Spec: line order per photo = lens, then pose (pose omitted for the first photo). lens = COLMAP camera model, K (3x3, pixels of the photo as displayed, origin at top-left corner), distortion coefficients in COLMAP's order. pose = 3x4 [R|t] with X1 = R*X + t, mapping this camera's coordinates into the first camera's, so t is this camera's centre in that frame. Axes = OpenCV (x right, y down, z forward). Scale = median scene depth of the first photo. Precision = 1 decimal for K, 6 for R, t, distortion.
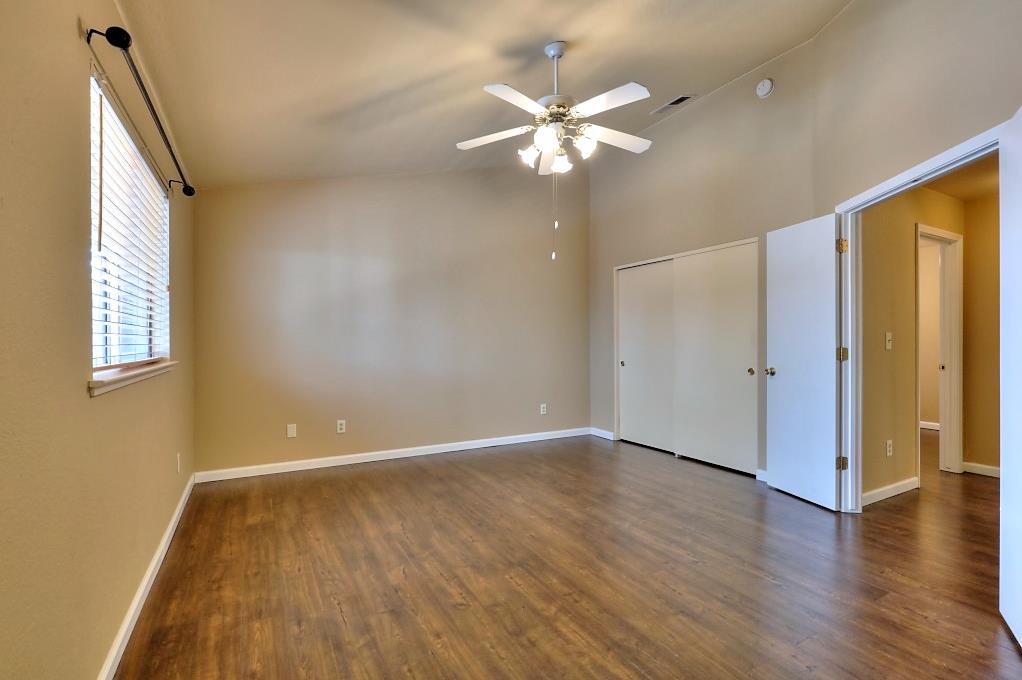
lens RADIAL K [[461.4, 0, 516.1], [0, 461.4, 338.7], [0, 0, 1]] dist [0.000074, -0.000245]
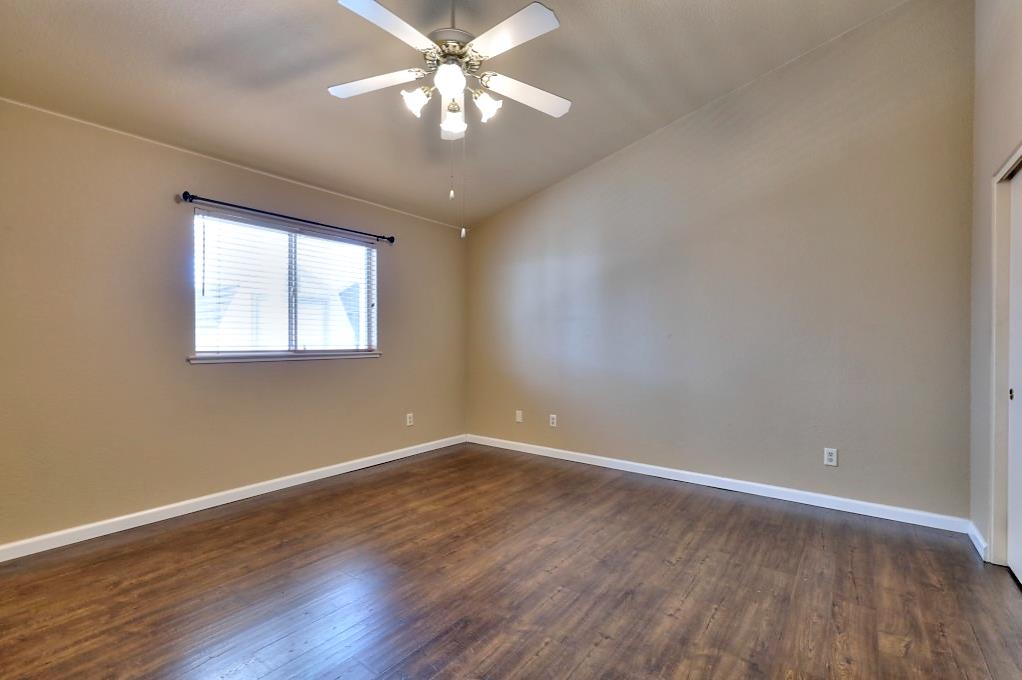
lens RADIAL K [[461.4, 0, 515.4], [0, 461.4, 348.4], [0, 0, 1]] dist [0.000074, -0.000245]
pose [[0.409626, 0.021547, -0.911999, 0.713970], [-0.001092, 0.999732, 0.023130, 0.000162], [0.912253, -0.008479, 0.409540, 0.640660]]
